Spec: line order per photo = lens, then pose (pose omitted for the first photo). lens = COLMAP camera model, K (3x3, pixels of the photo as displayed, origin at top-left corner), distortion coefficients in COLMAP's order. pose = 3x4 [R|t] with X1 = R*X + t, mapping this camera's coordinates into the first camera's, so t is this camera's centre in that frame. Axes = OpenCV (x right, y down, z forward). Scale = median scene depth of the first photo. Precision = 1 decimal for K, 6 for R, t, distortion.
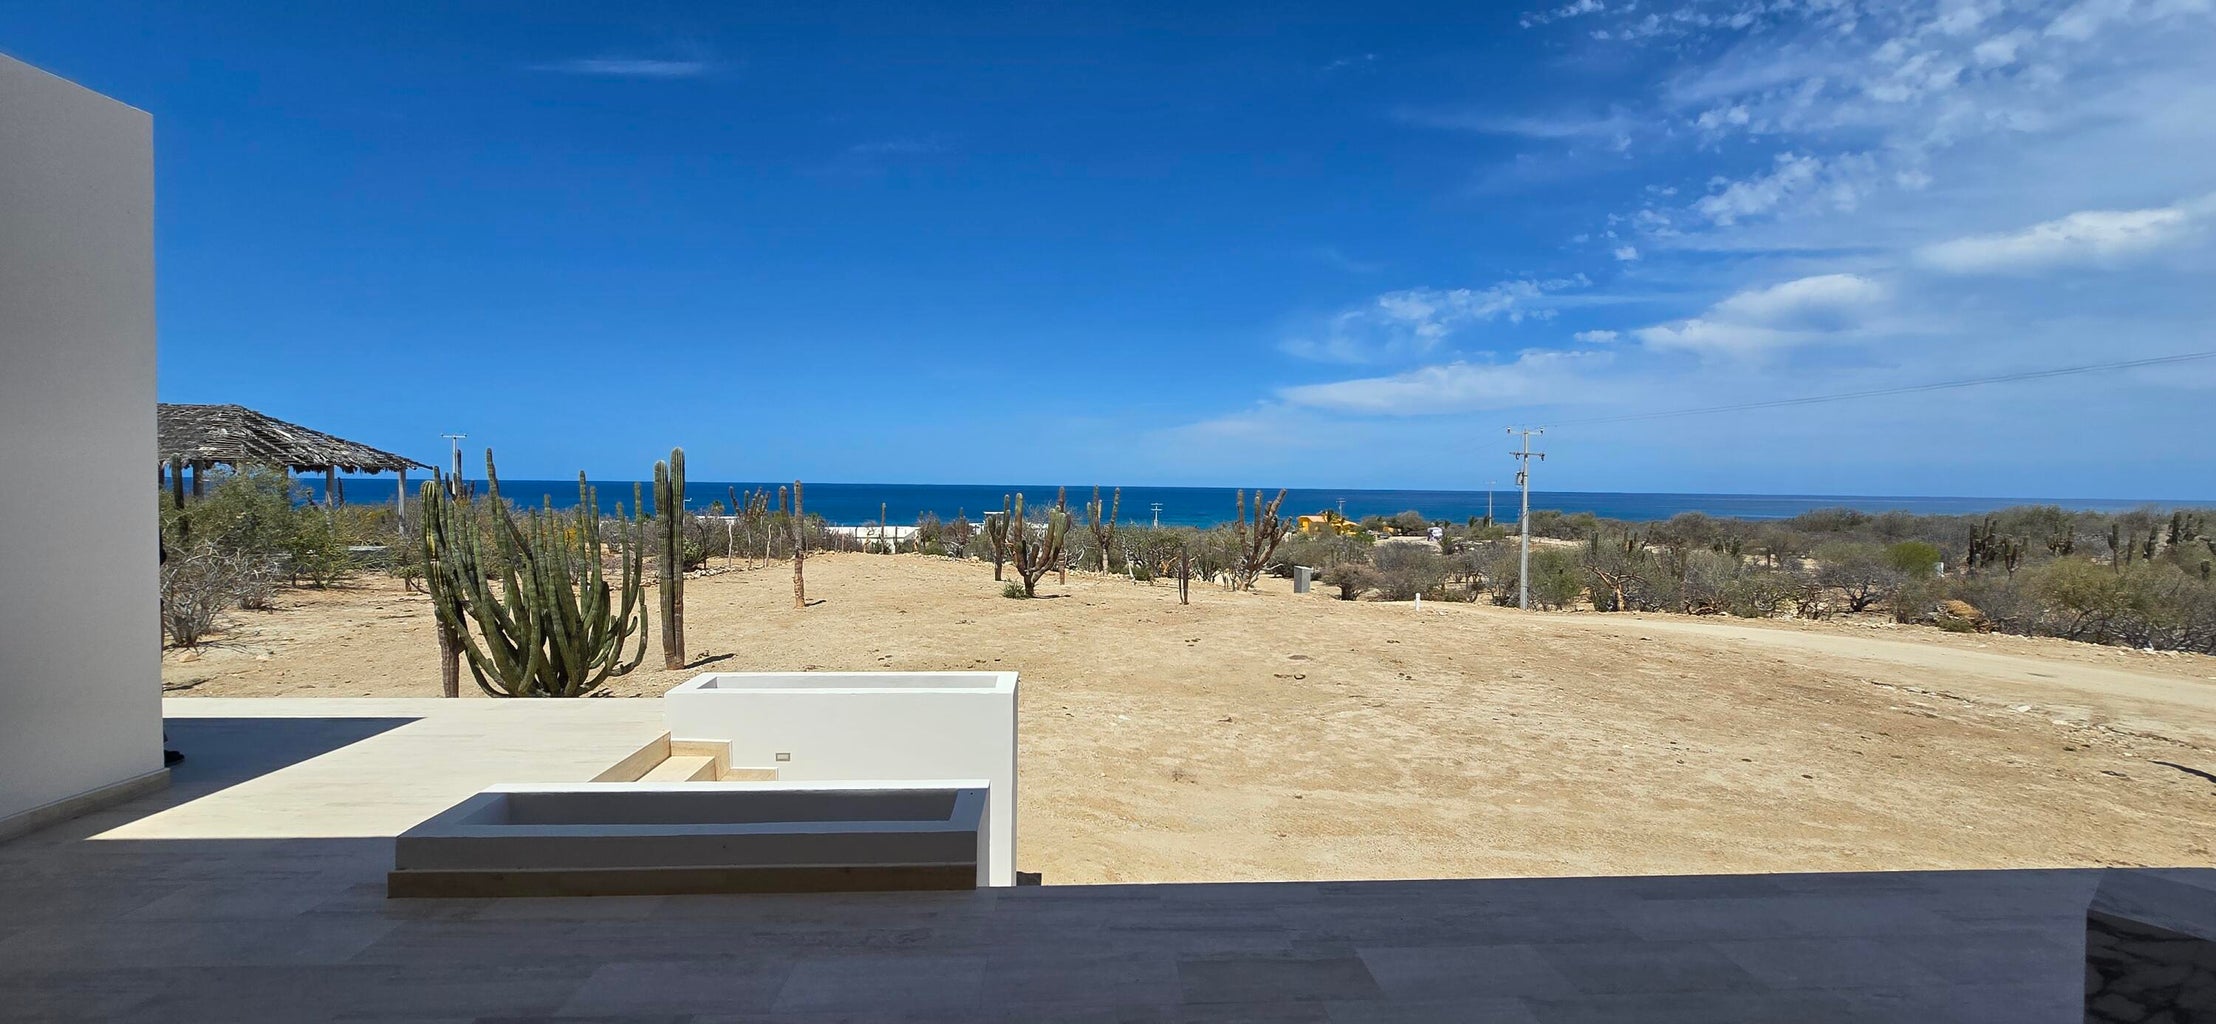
lens RADIAL K [[904.6, 0, 1108.0], [0, 904.6, 512.0], [0, 0, 1]] dist [0.000082, 0.000047]
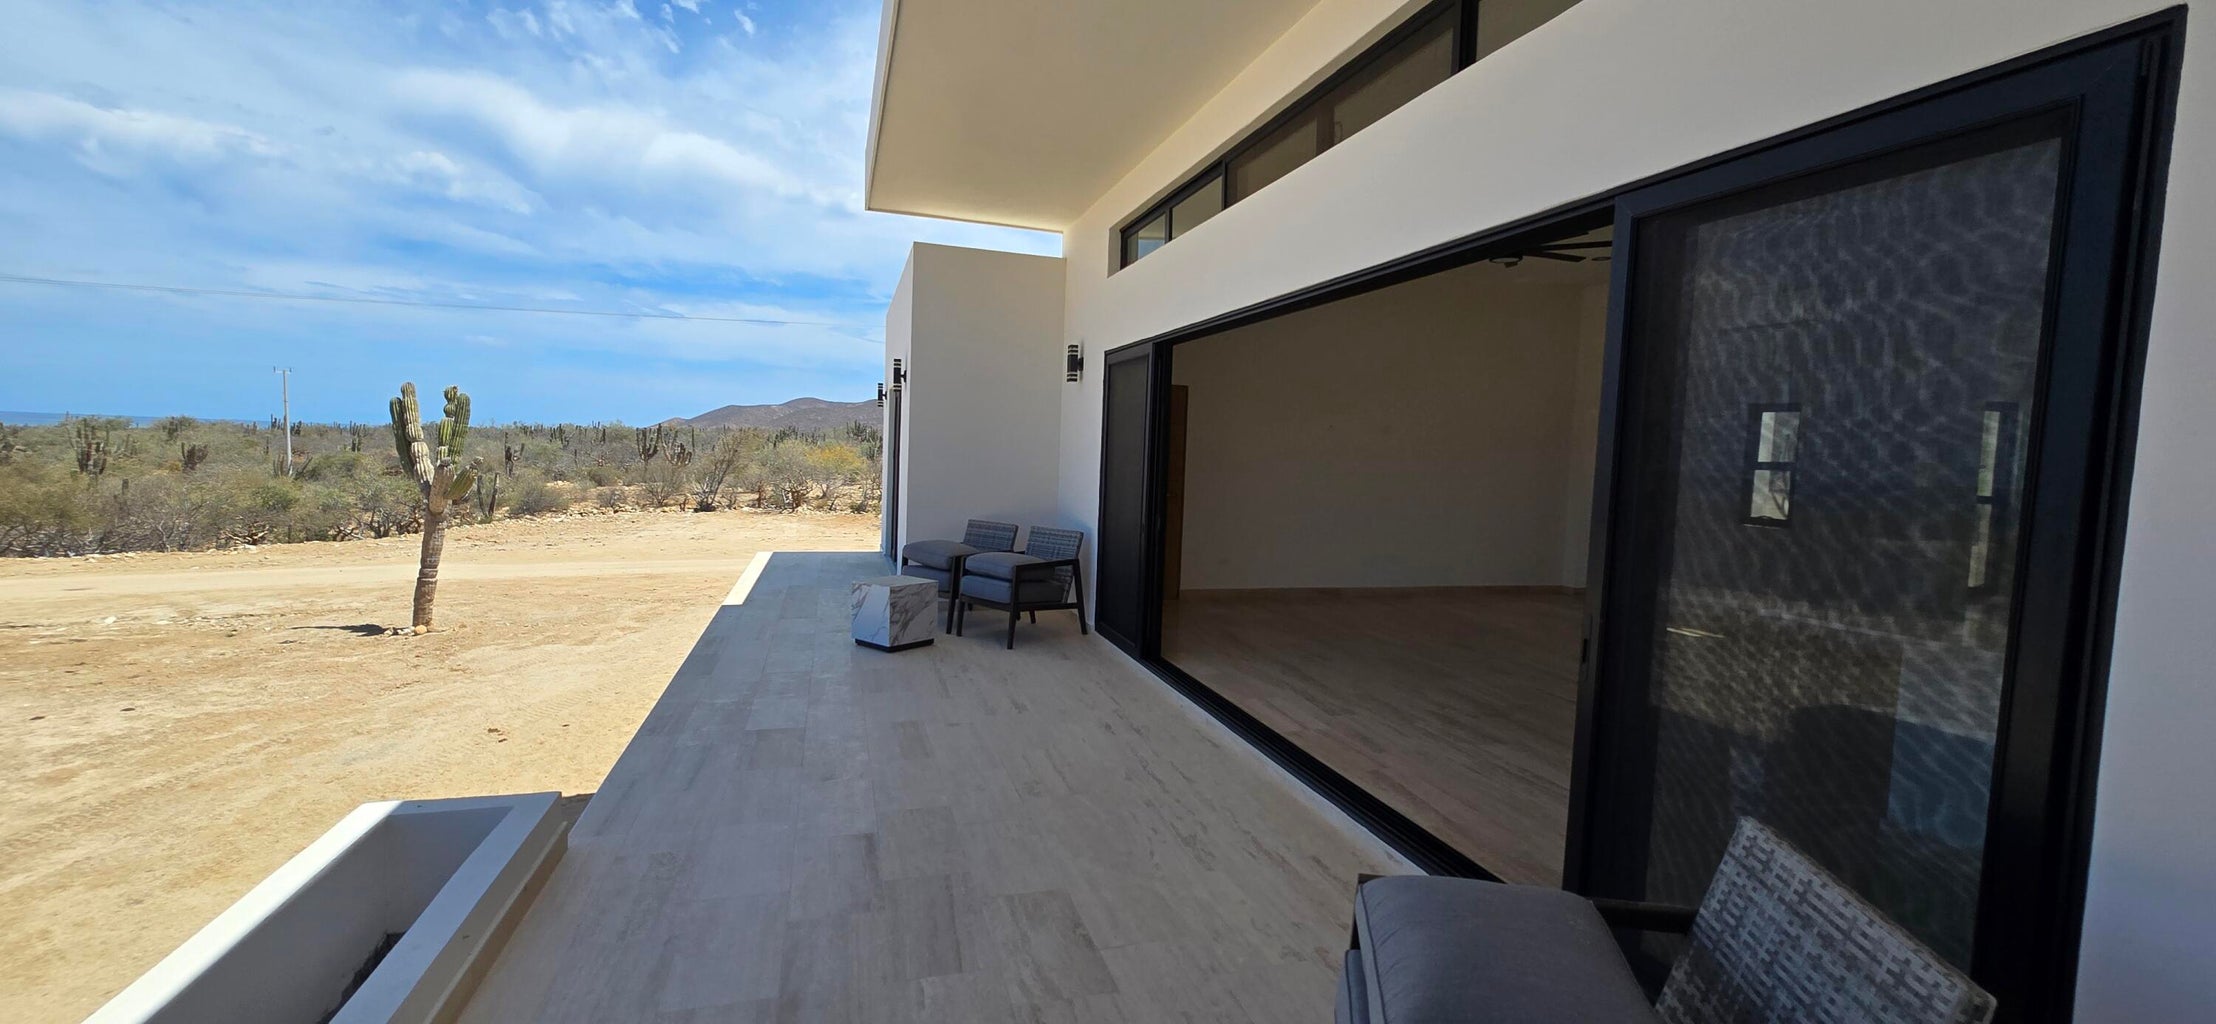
lens RADIAL K [[904.6, 0, 1108.0], [0, 904.6, 512.0], [0, 0, 1]] dist [0.000082, 0.000047]
pose [[-0.225292, -0.087550, 0.970350, -0.462503], [-0.009259, 0.996102, 0.087724, -0.010646], [-0.974247, 0.010779, -0.225224, 0.257088]]
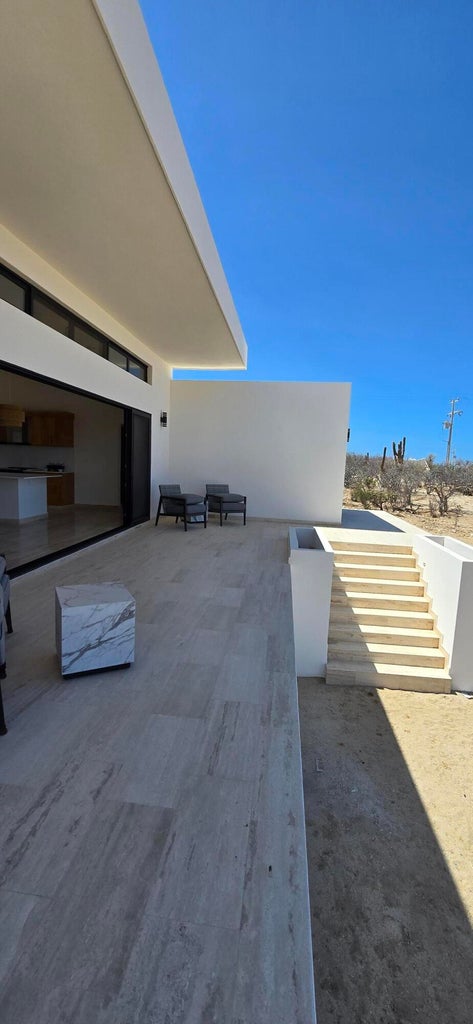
lens RADIAL K [[418.0, 0, 236.5], [0, 418.0, 512.0], [0, 0, 1]] dist [0.000082, 0.000047]
pose [[-0.172177, 0.100735, -0.979902, 0.612184], [-0.077121, 0.990326, 0.115357, 0.008752], [0.982043, 0.095433, -0.162742, 0.414033]]
